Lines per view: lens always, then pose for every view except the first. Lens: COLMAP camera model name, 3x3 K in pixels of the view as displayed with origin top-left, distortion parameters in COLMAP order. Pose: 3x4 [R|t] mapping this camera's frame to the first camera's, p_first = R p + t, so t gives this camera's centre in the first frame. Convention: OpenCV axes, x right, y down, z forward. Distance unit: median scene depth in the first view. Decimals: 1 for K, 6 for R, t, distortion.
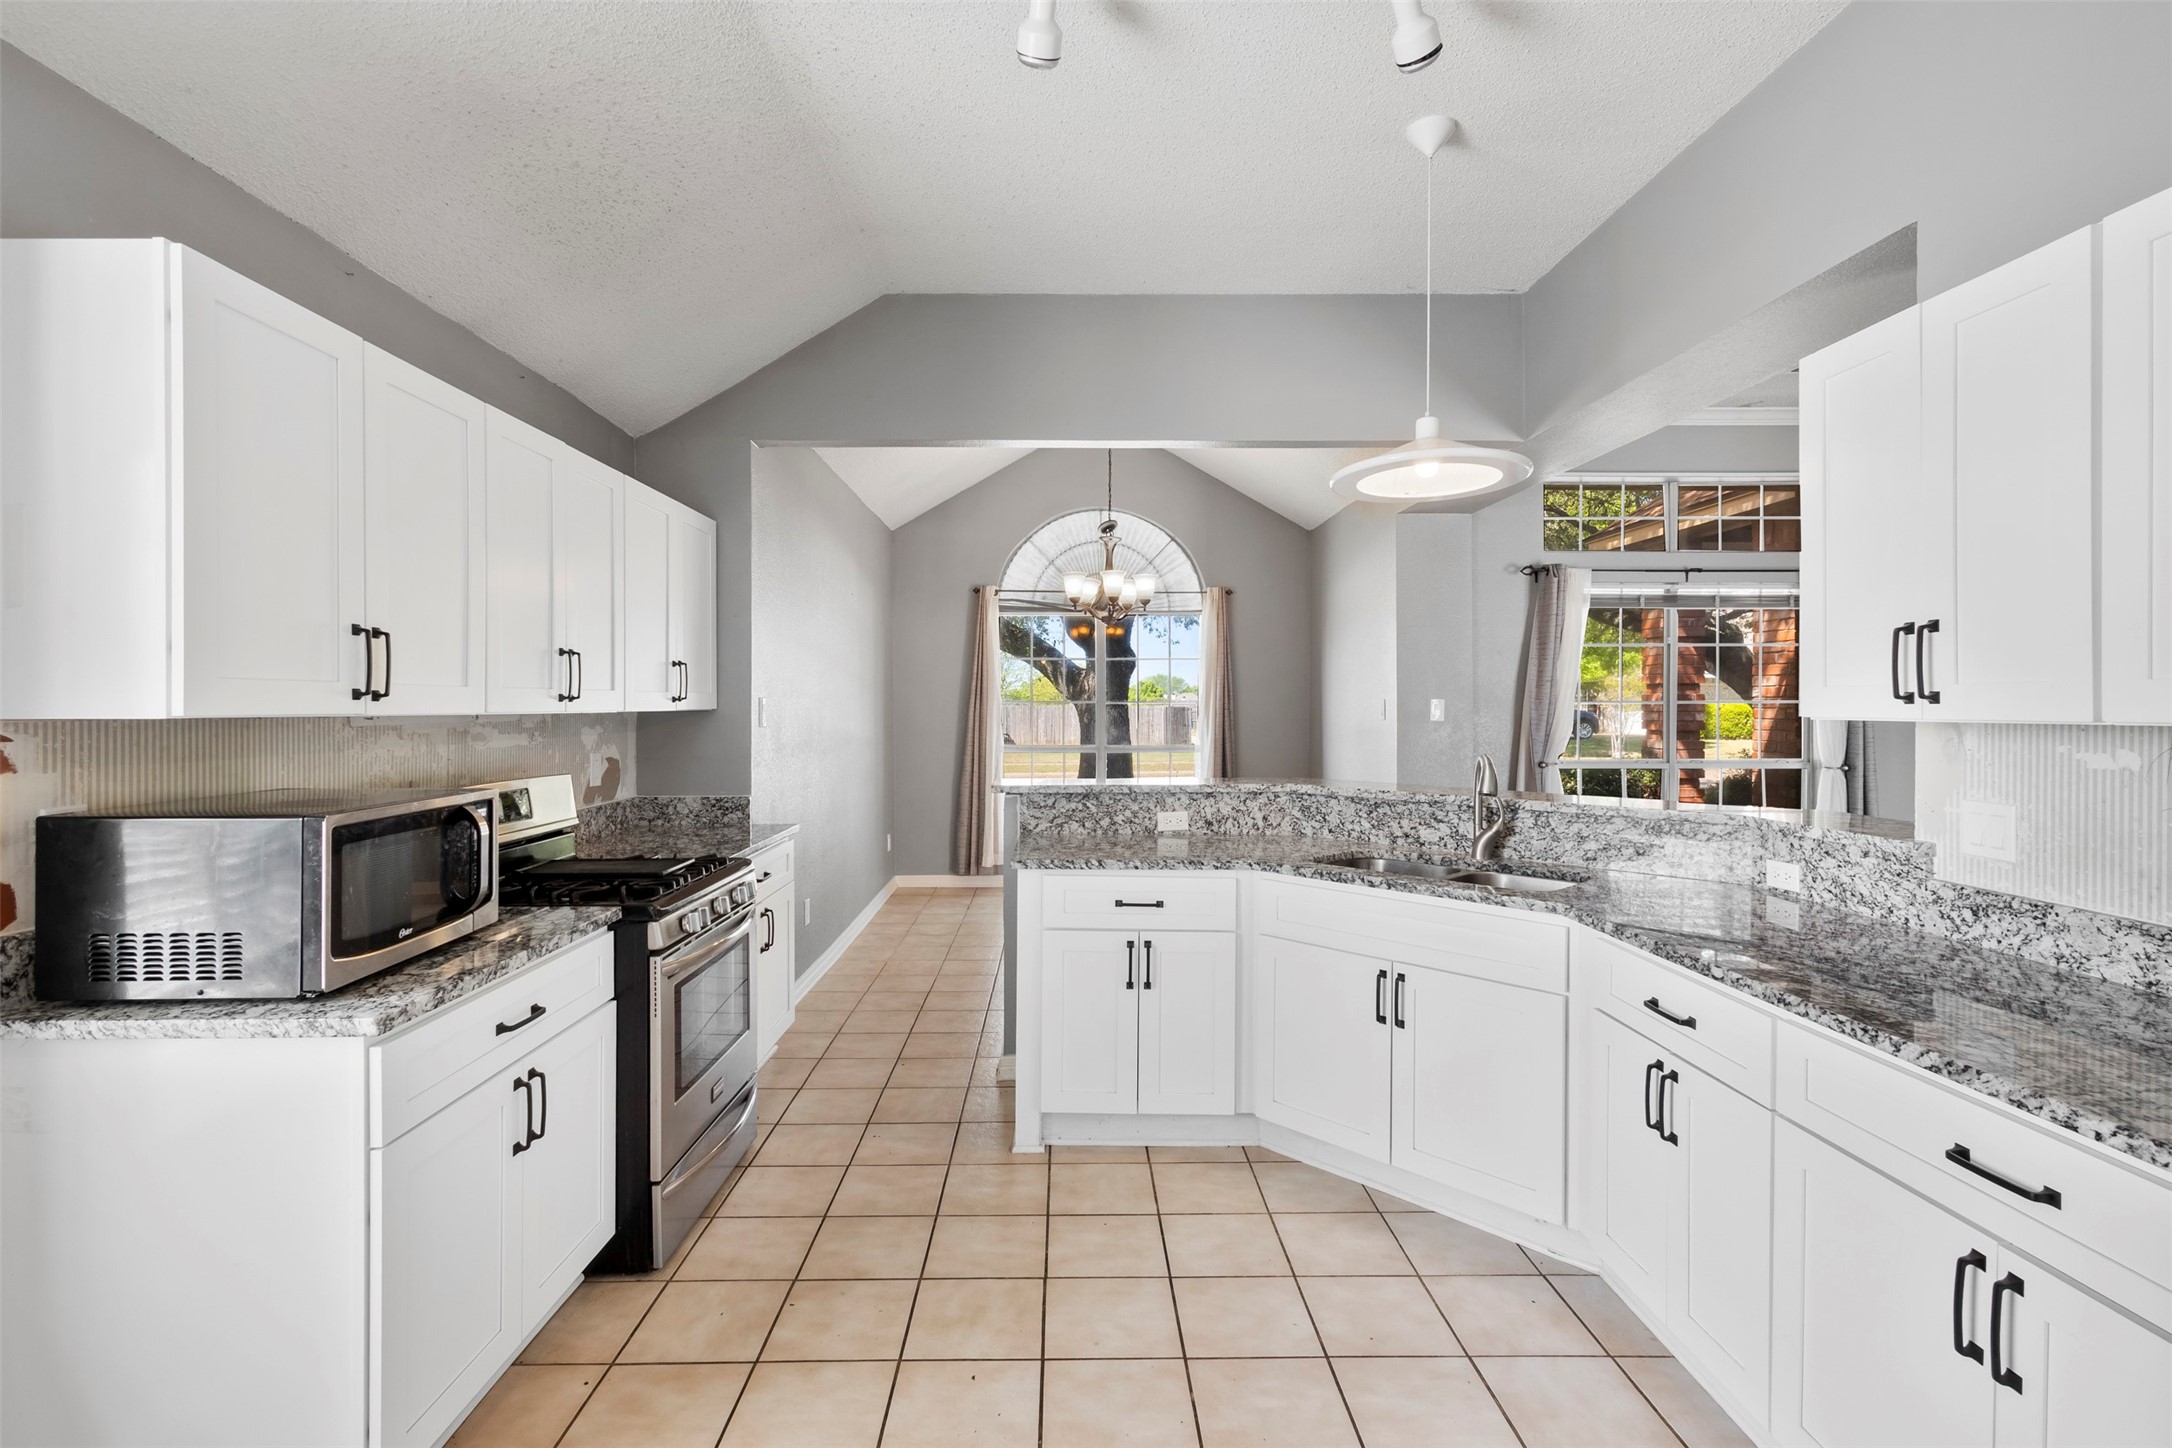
lens RADIAL K [[1026.4, 0, 1084.0], [0, 1026.4, 721.7], [0, 0, 1]] dist [0.002614, 0.000139]
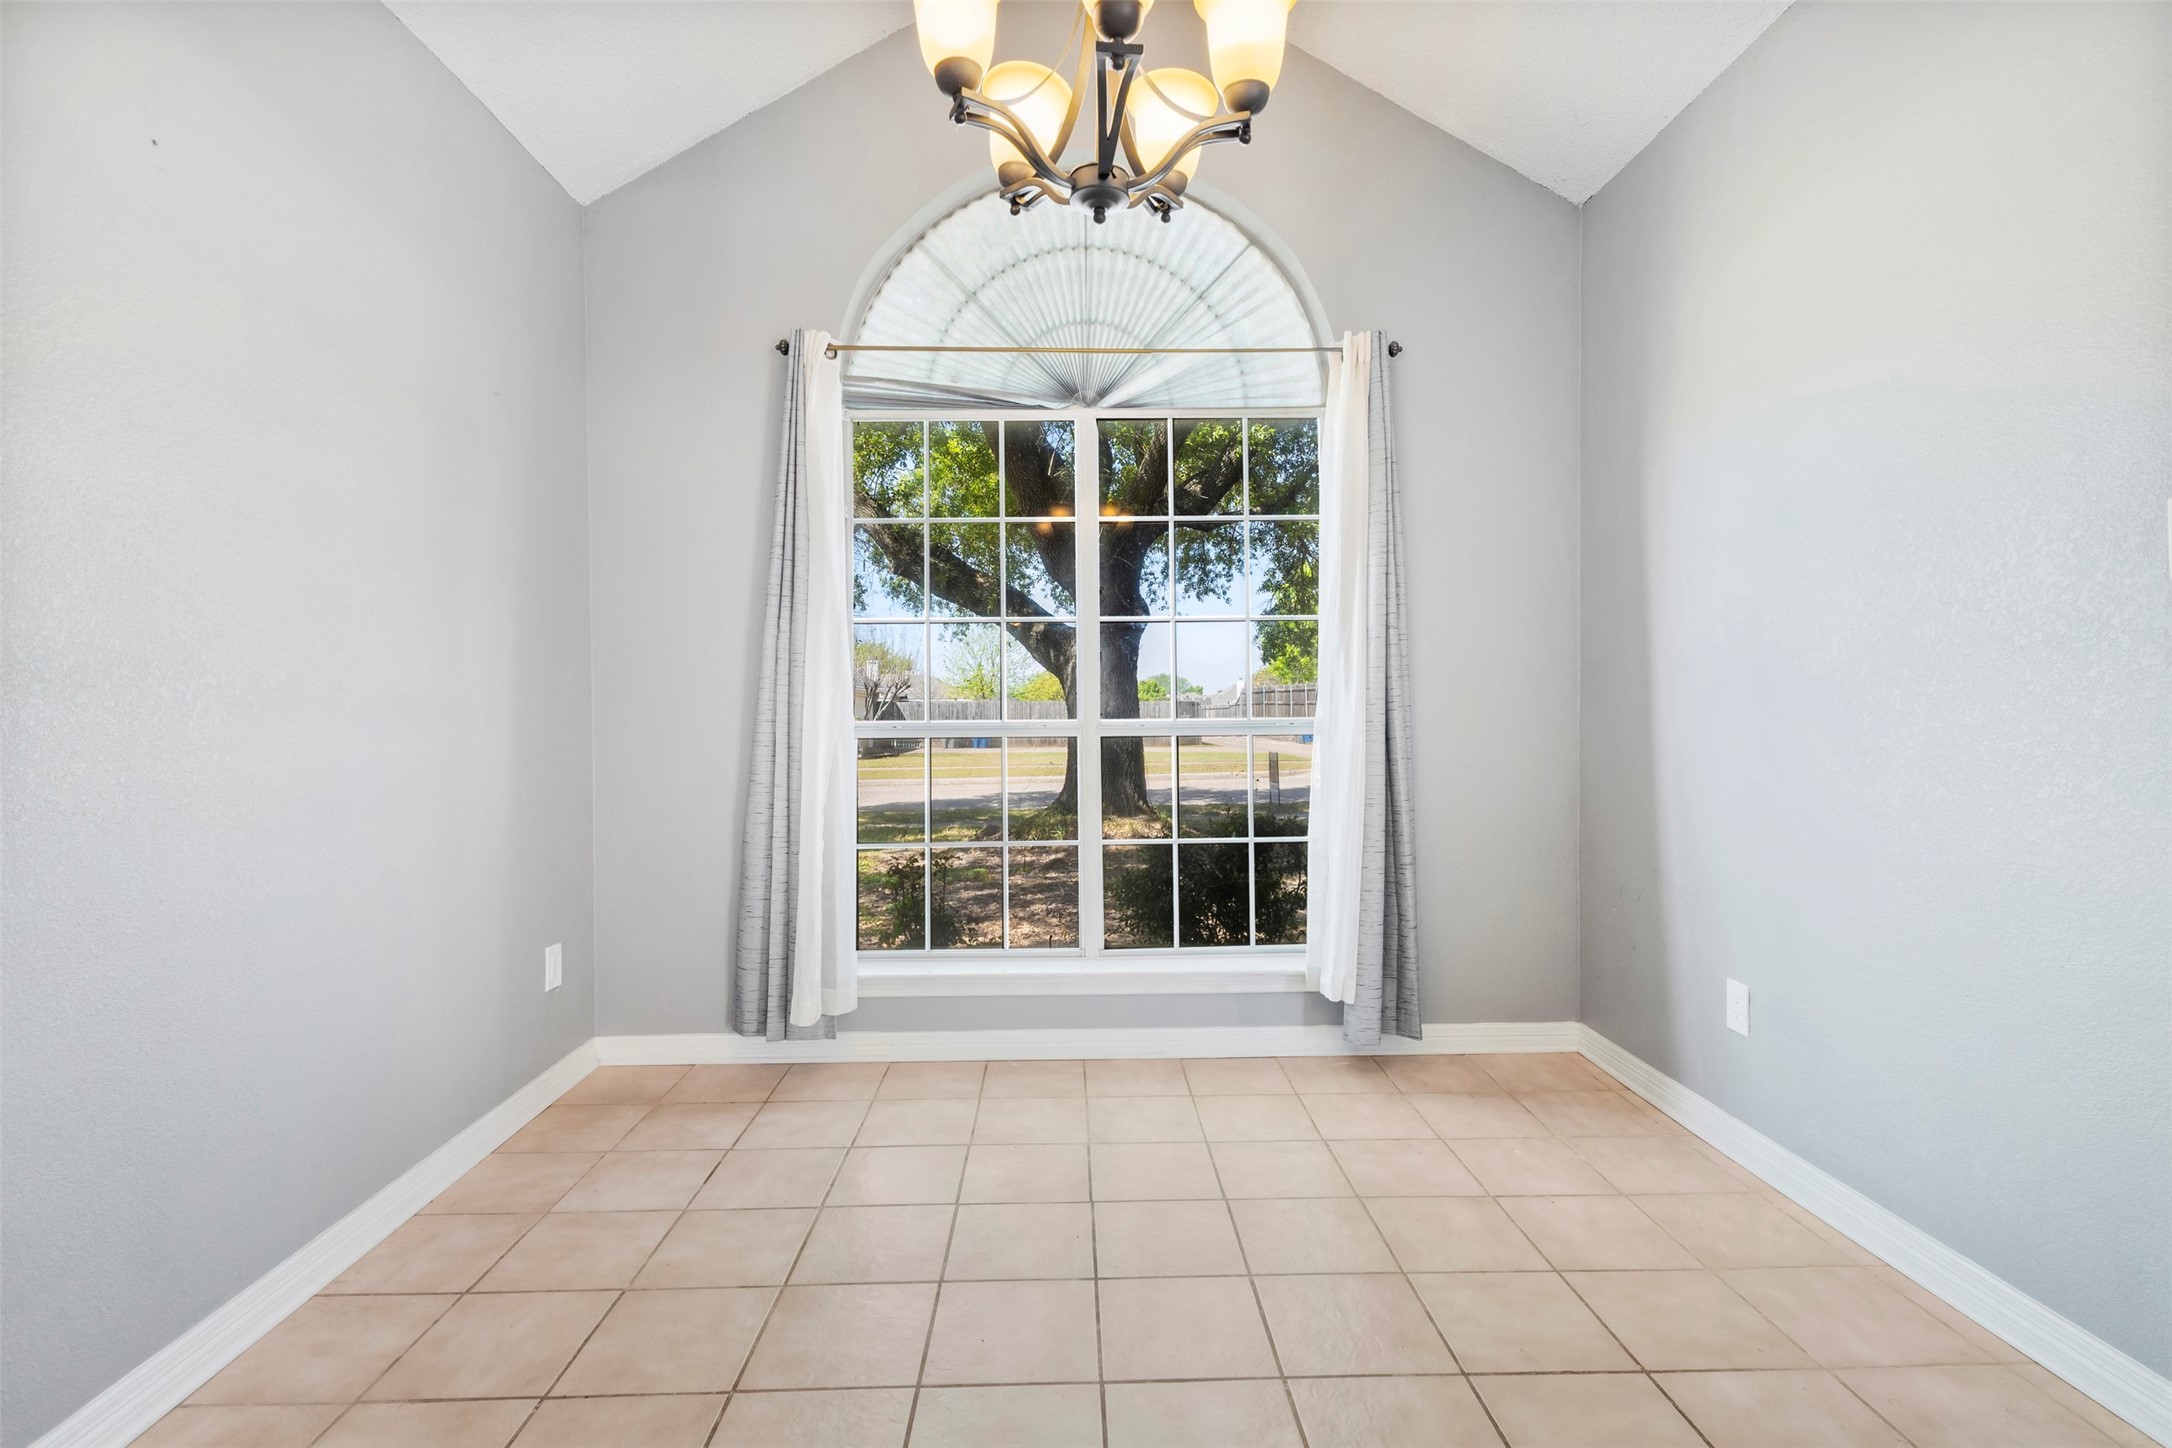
lens RADIAL K [[1026.4, 0, 1087.4], [0, 1026.4, 719.0], [0, 0, 1]] dist [0.002614, 0.000139]
pose [[0.999970, -0.002966, 0.007213, 0.013687], [0.002921, 0.999977, 0.006175, 0.019761], [-0.007232, -0.006153, 0.999955, 0.579604]]
